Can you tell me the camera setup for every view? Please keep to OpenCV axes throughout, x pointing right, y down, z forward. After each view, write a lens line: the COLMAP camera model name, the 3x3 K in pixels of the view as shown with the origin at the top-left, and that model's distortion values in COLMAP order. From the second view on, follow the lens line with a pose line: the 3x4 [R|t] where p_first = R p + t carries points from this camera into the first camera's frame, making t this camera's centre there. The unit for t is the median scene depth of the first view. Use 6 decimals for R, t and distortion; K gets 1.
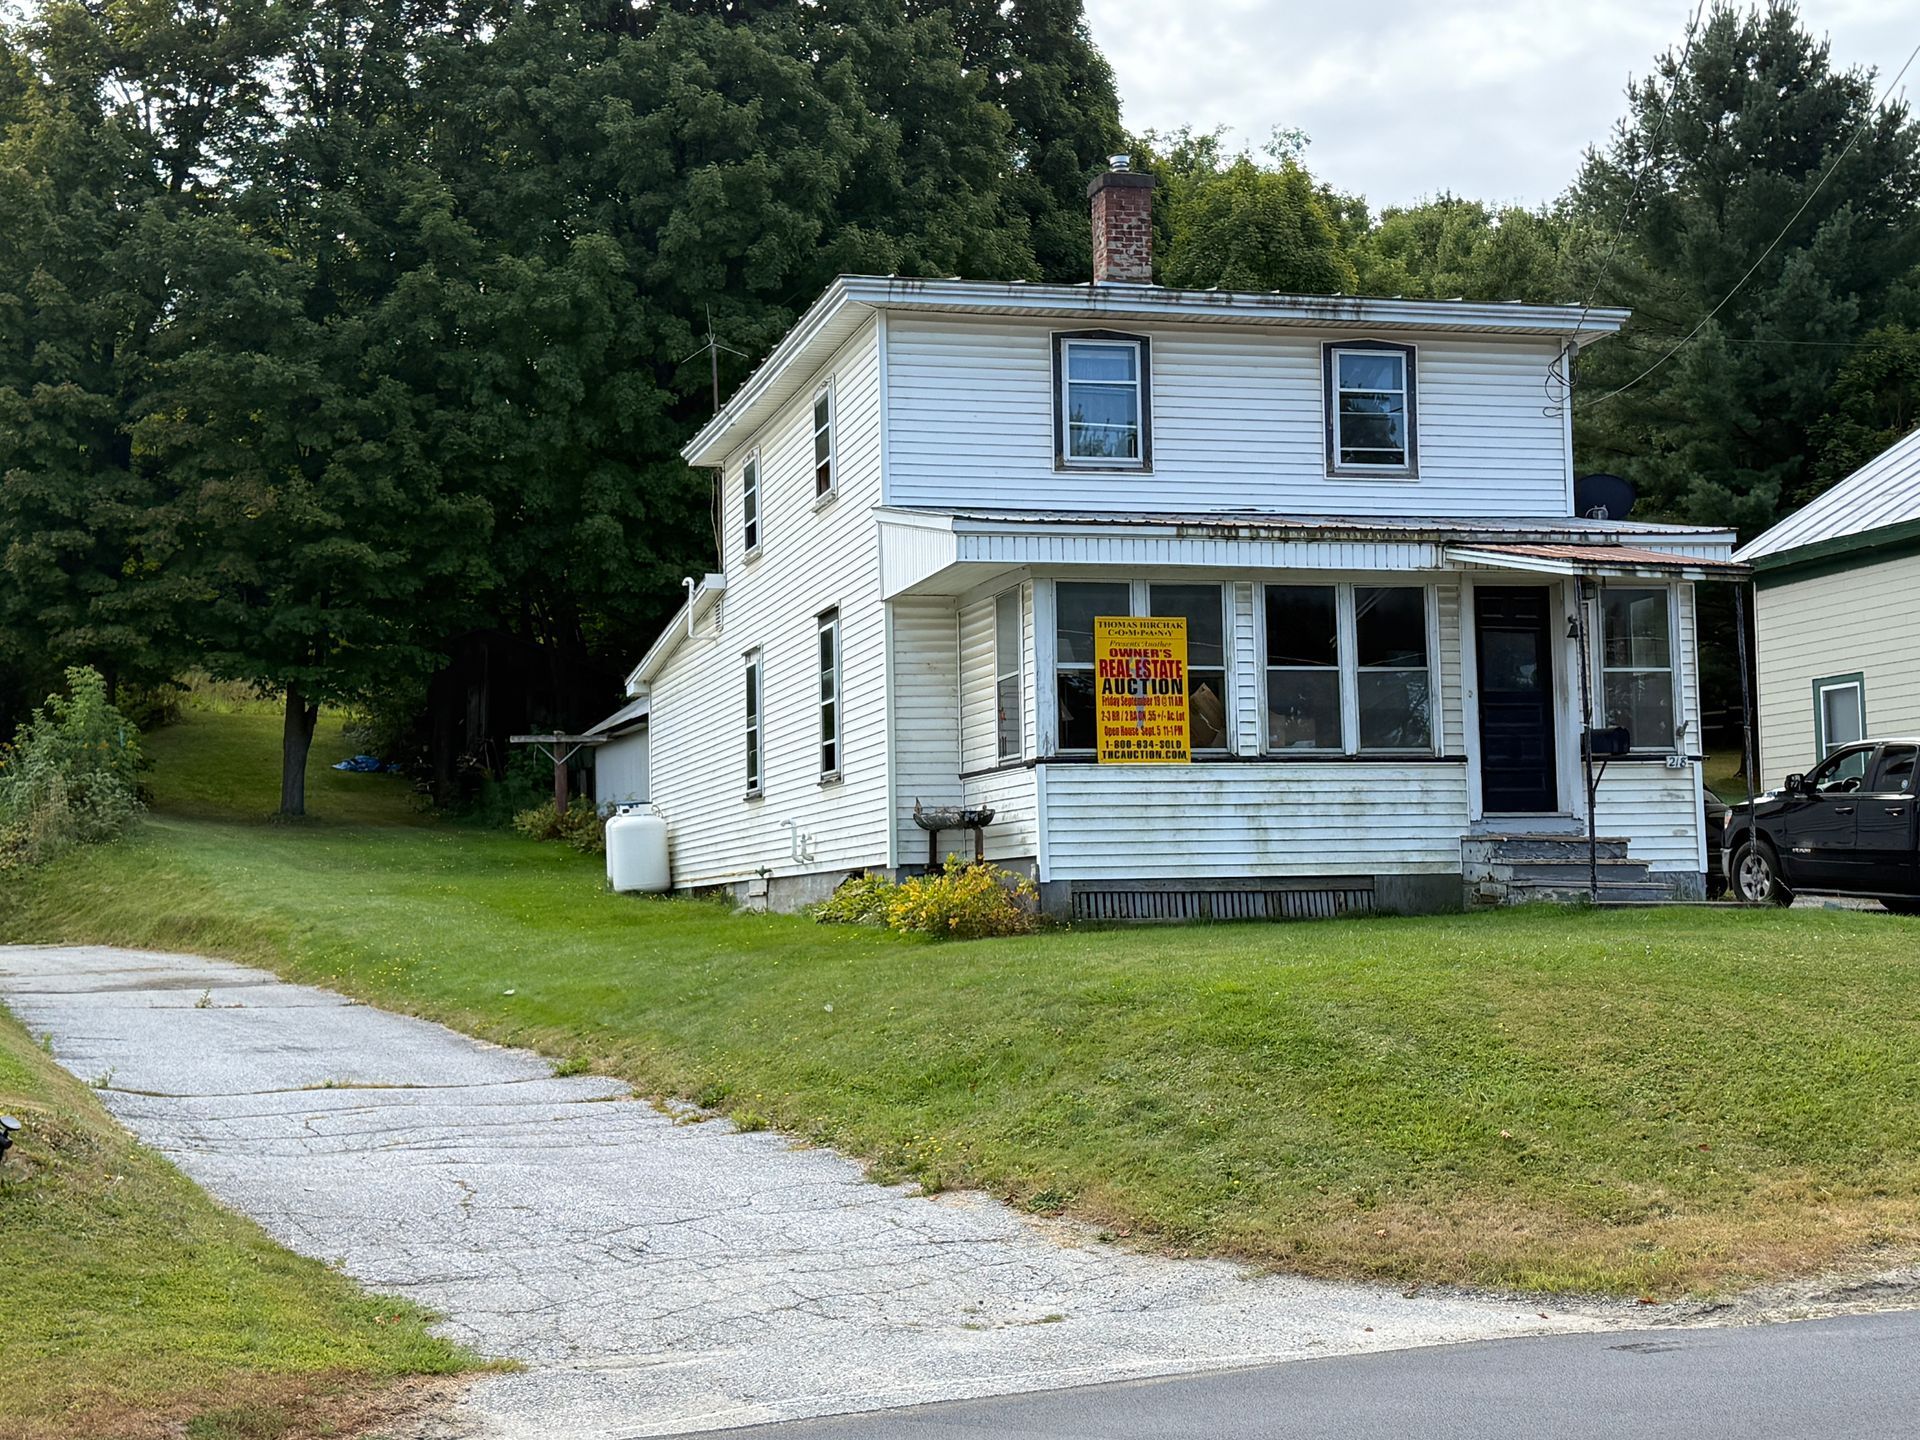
lens RADIAL K [[2565.3, 0, 944.2], [0, 2565.3, 728.3], [0, 0, 1]] dist [0.111896, 0.000000]
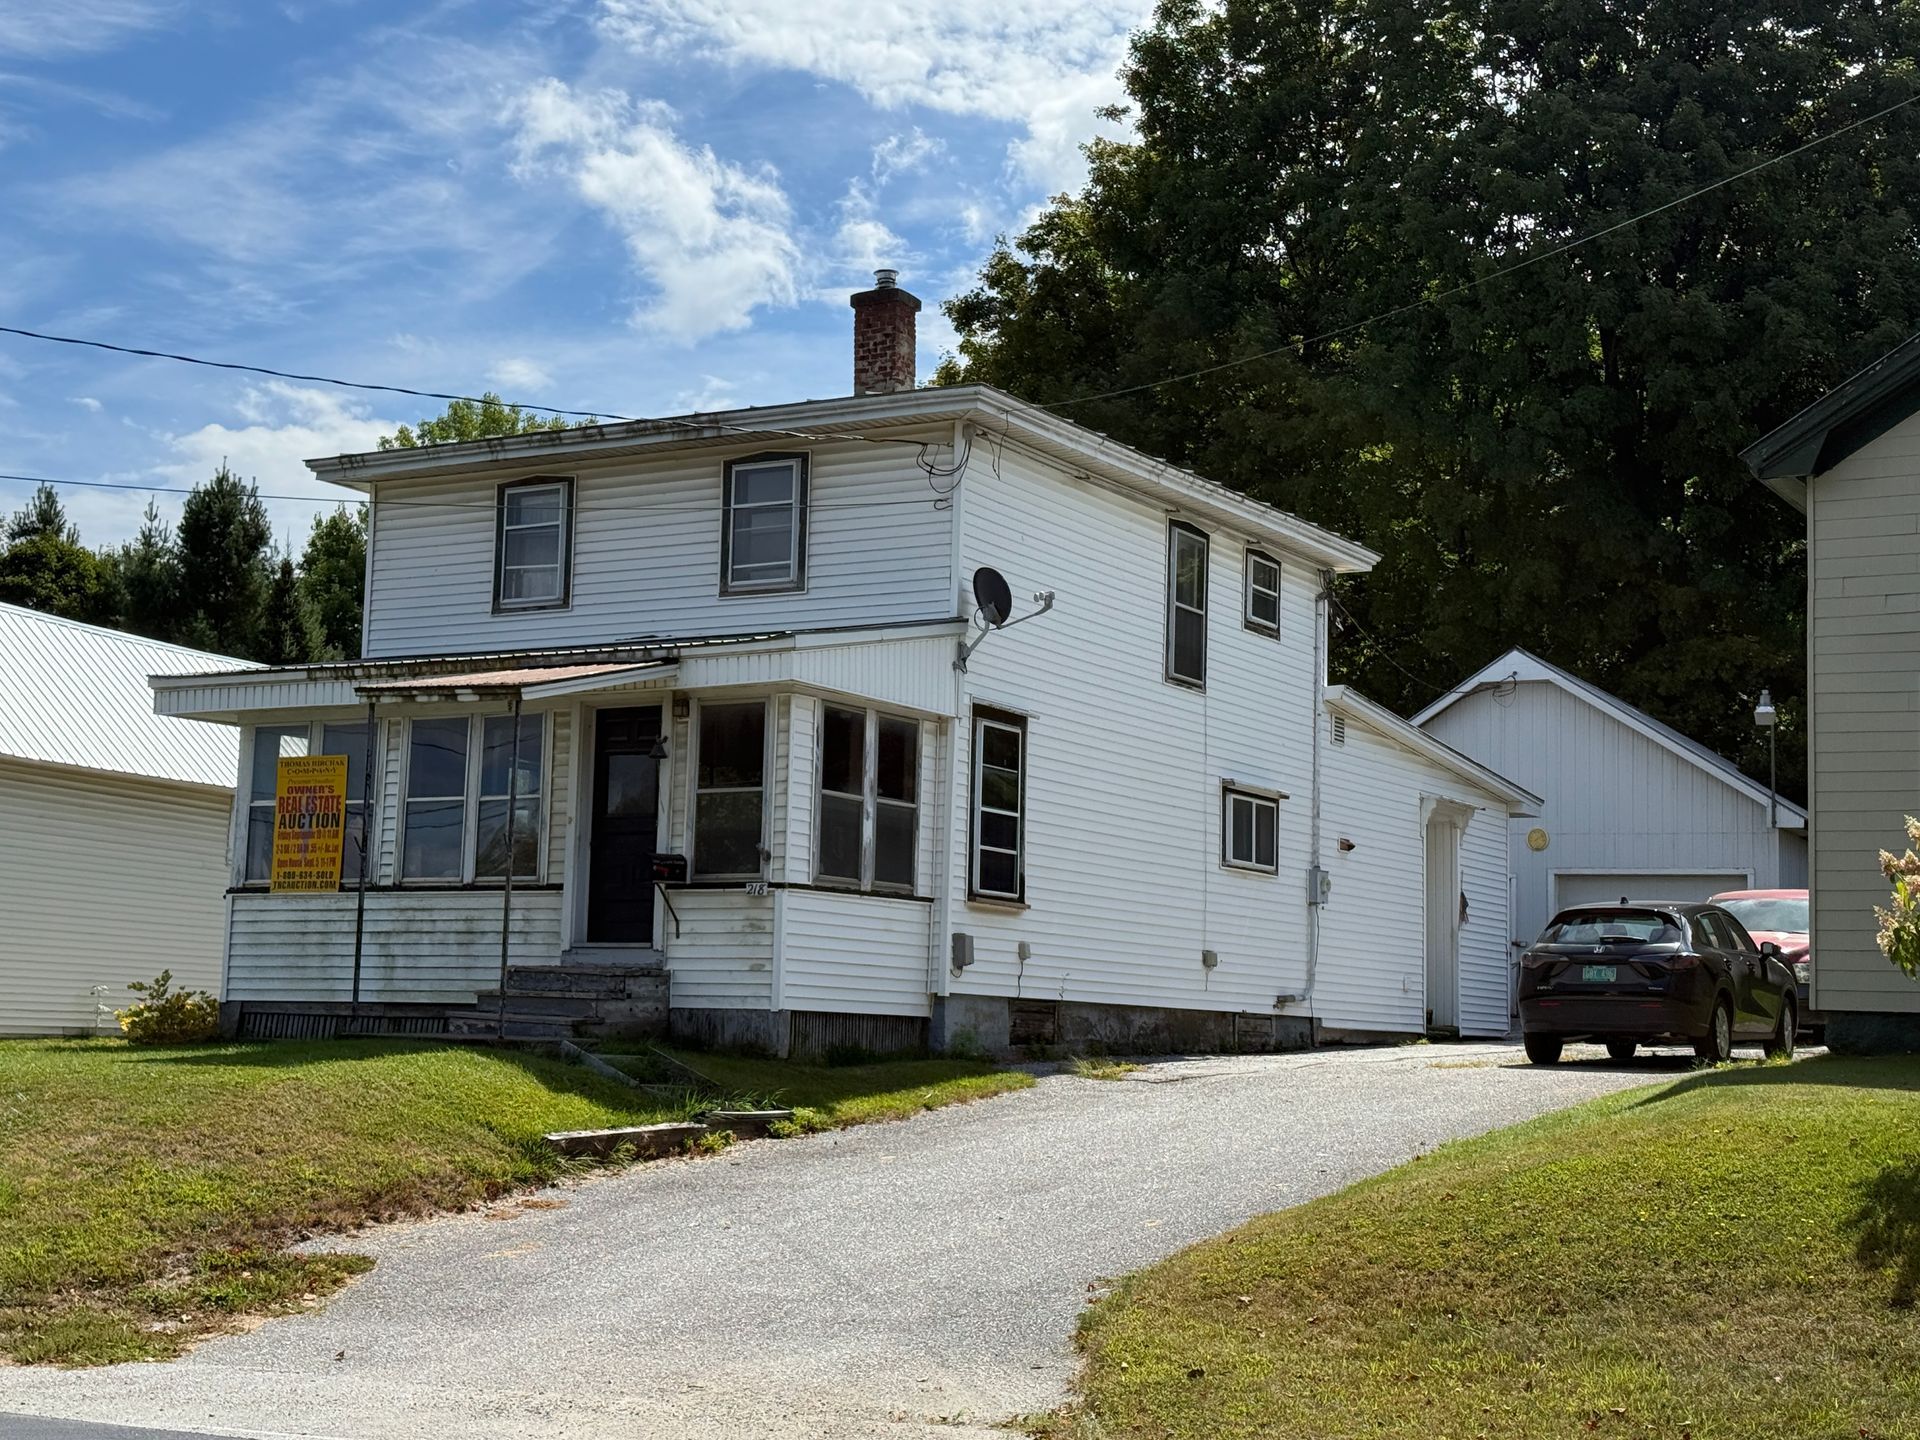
lens RADIAL K [[2818.0, 0, 1008.1], [0, 2818.0, 750.5], [0, 0, 1]] dist [0.097070, 0.000000]
pose [[0.693144, -0.039599, -0.719711, 1.117969], [0.009442, 0.998903, -0.045868, 0.011167], [0.720737, 0.024998, 0.692757, 0.386750]]
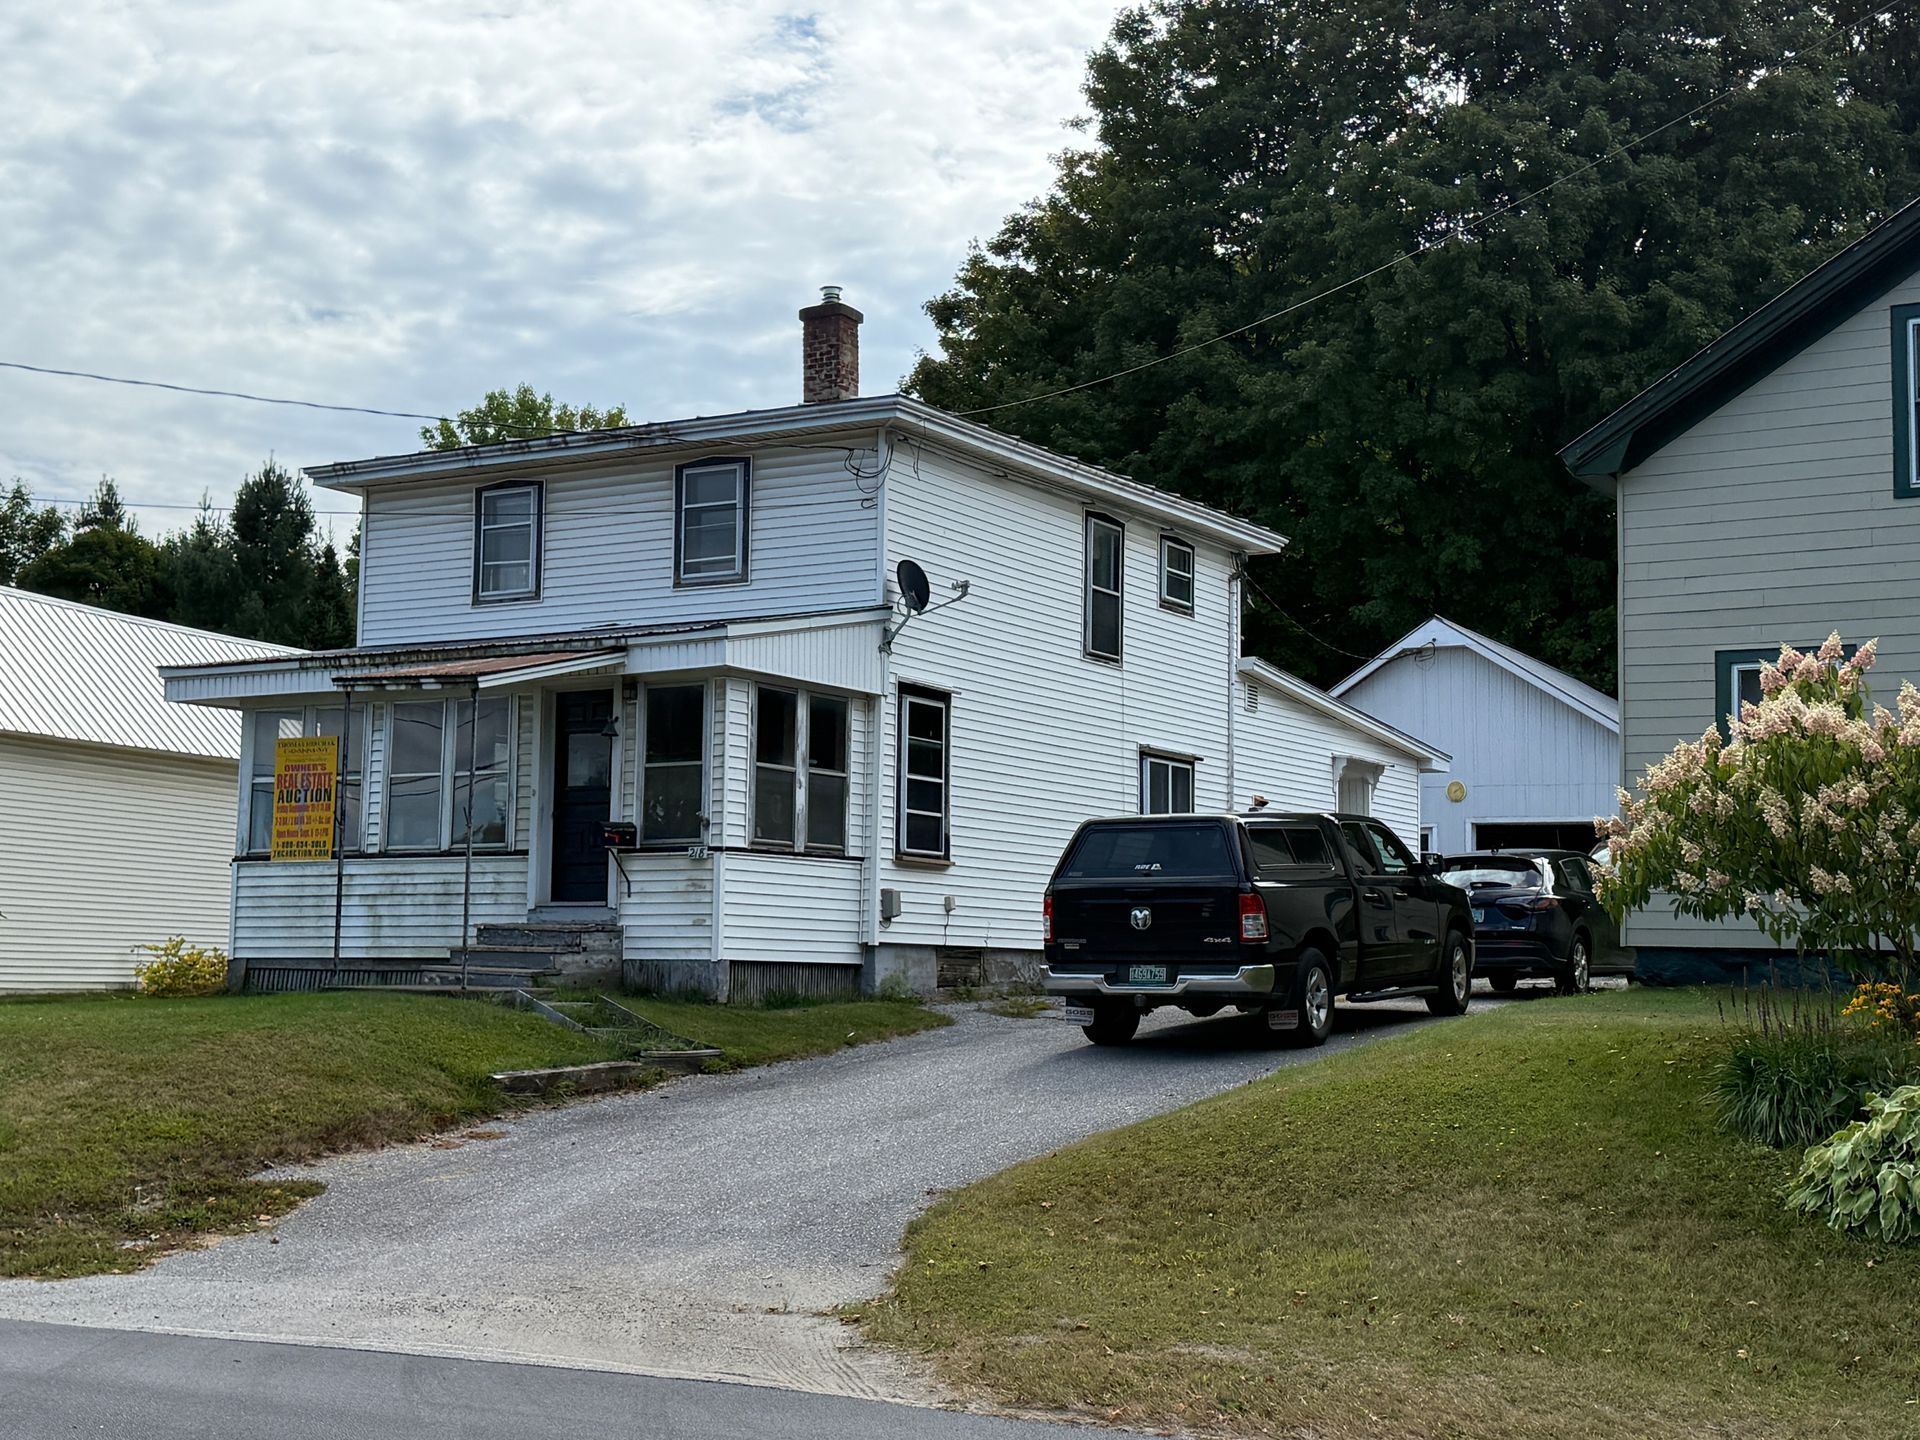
lens RADIAL K [[2657.7, 0, 1040.1], [0, 2657.7, 743.3], [0, 0, 1]] dist [0.084041, 0.000000]
pose [[0.692755, -0.039762, -0.720076, 1.193974], [0.023878, 0.999196, -0.032202, 0.007347], [0.720778, 0.005114, 0.693148, 0.382344]]
